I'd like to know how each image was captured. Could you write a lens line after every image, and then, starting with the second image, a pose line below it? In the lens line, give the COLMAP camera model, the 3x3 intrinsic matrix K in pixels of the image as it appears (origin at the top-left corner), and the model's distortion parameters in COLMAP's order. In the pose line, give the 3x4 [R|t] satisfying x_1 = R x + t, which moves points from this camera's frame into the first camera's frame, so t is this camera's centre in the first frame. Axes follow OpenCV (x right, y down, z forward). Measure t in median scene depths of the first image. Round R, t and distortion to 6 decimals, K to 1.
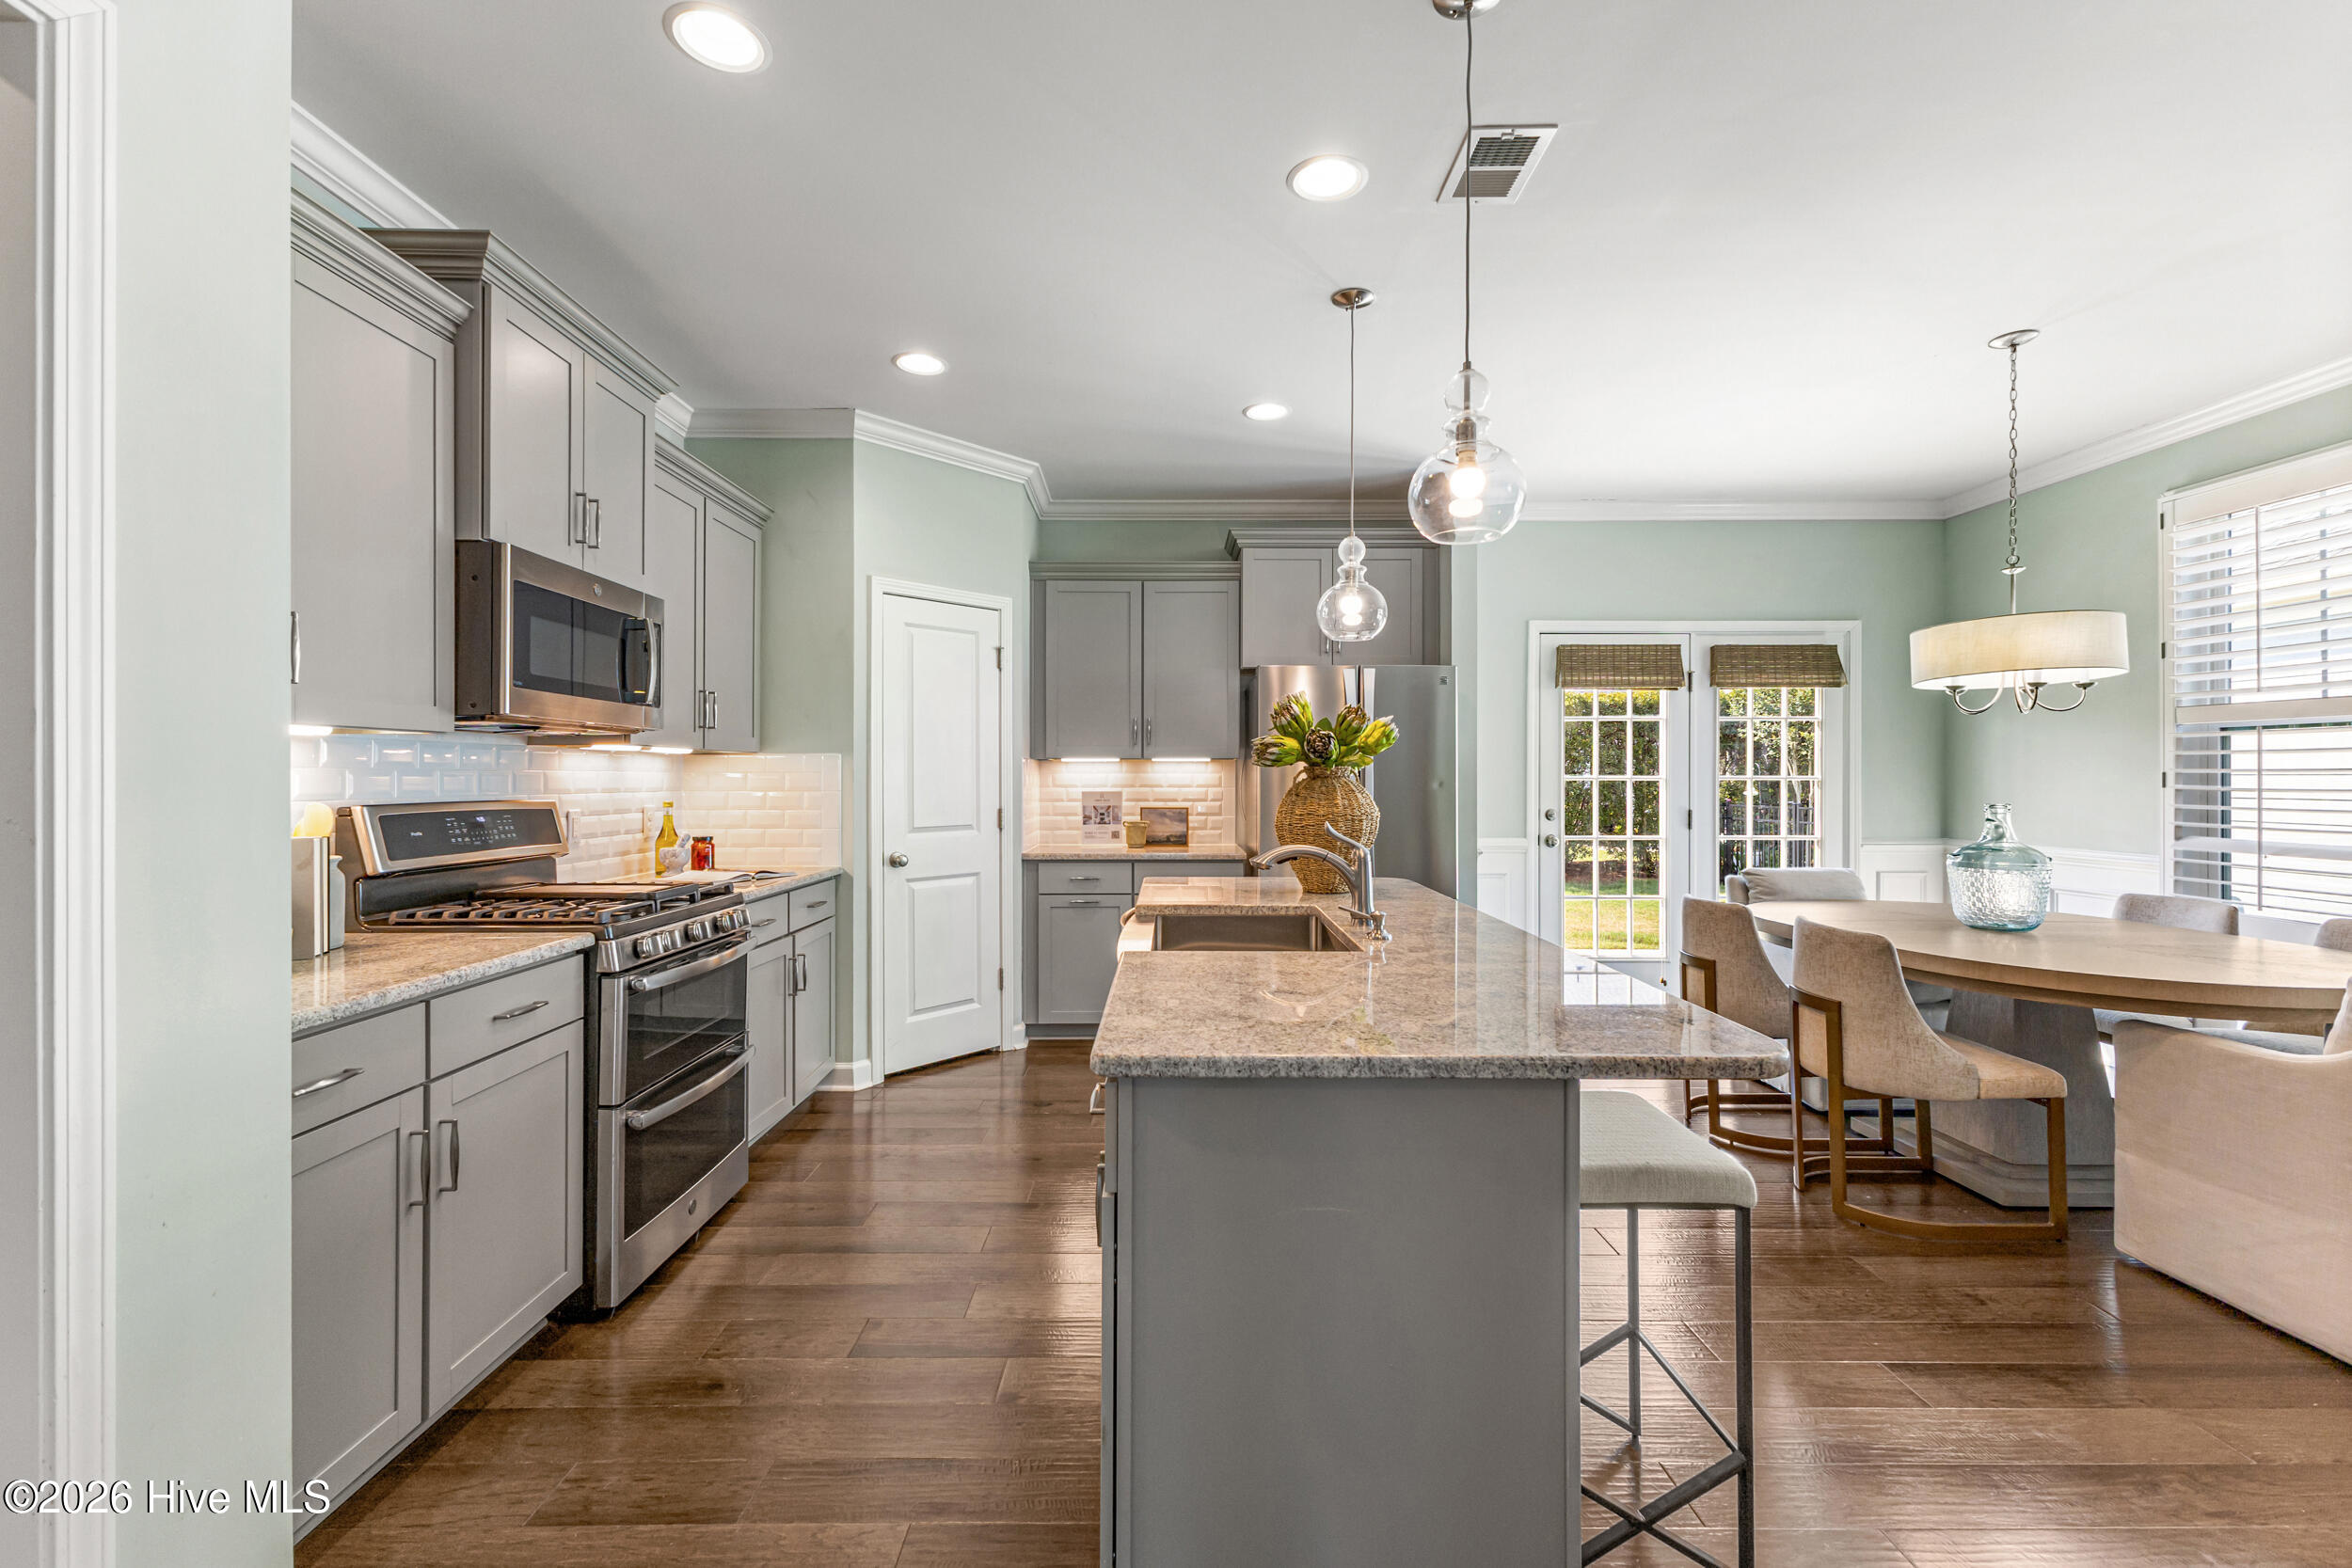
lens RADIAL K [[1012.3, 0, 1174.5], [0, 1012.3, 773.1], [0, 0, 1]] dist [0.011973, -0.003140]
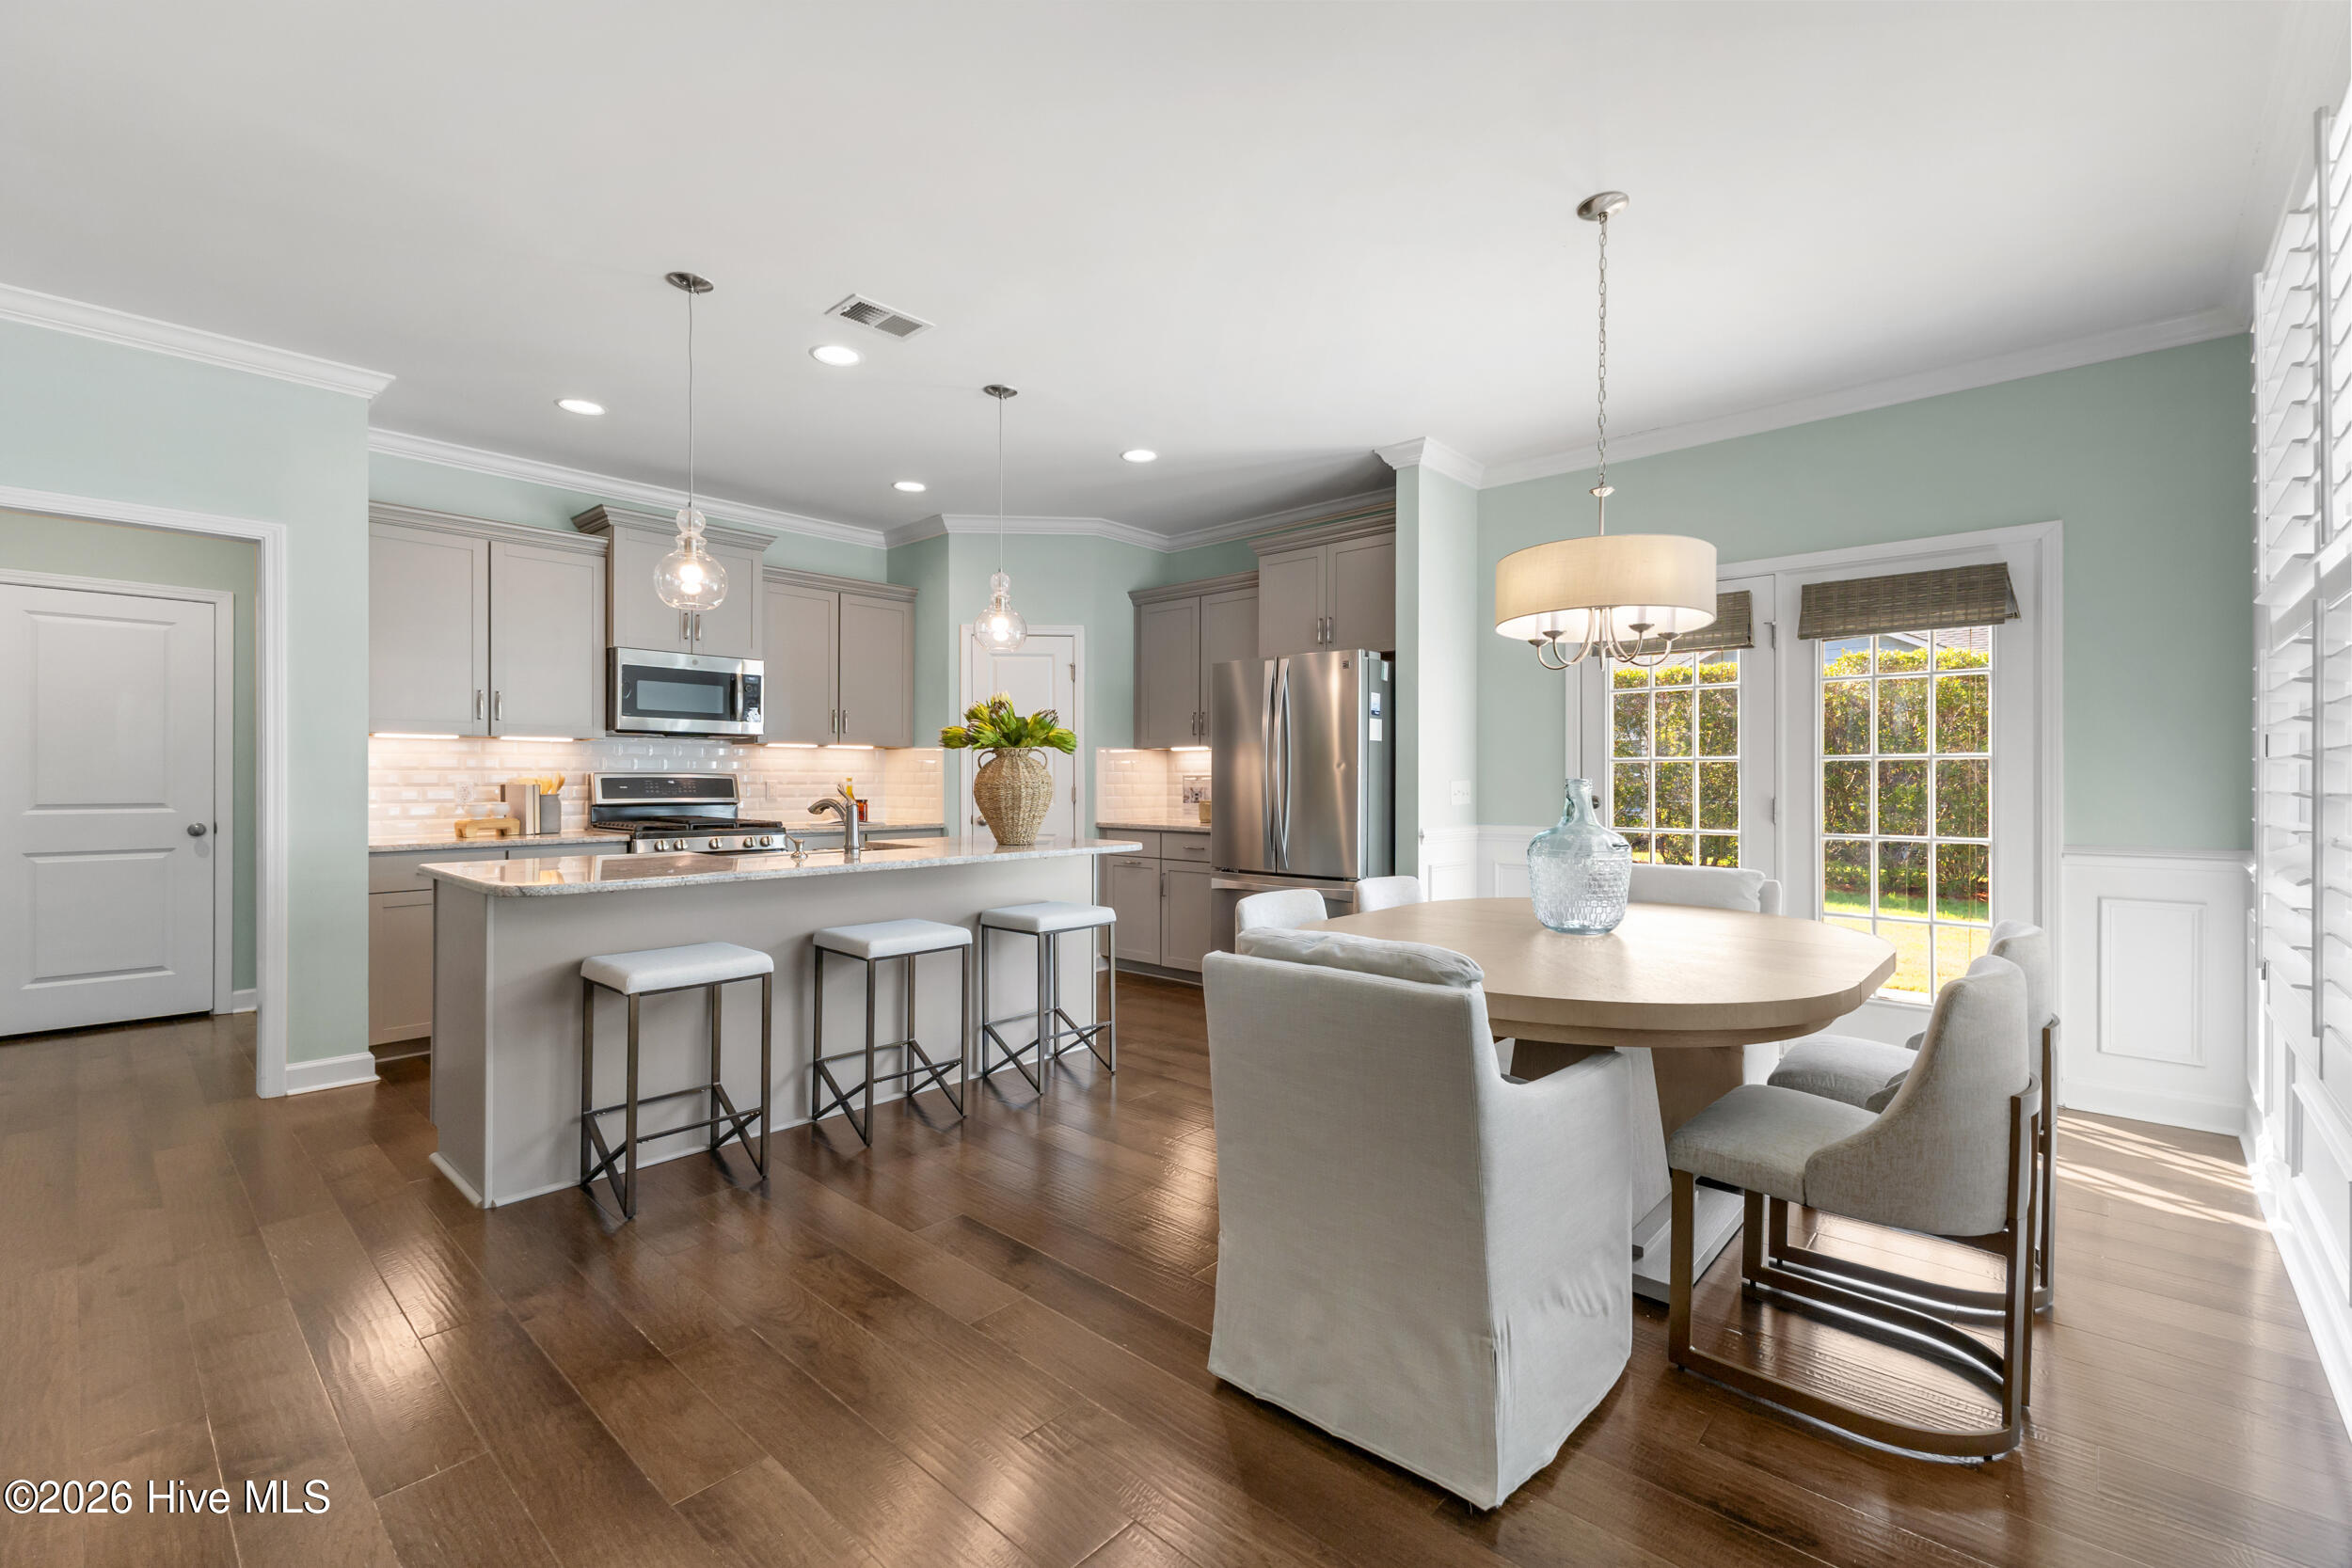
lens RADIAL K [[1012.3, 0, 1173.5], [0, 1012.3, 779.2], [0, 0, 1]] dist [0.011973, -0.003140]
pose [[0.734479, 0.001343, -0.678630, 0.934355], [0.002682, 0.999984, 0.004882, 0.021715], [0.678627, -0.005406, 0.734464, 0.140140]]
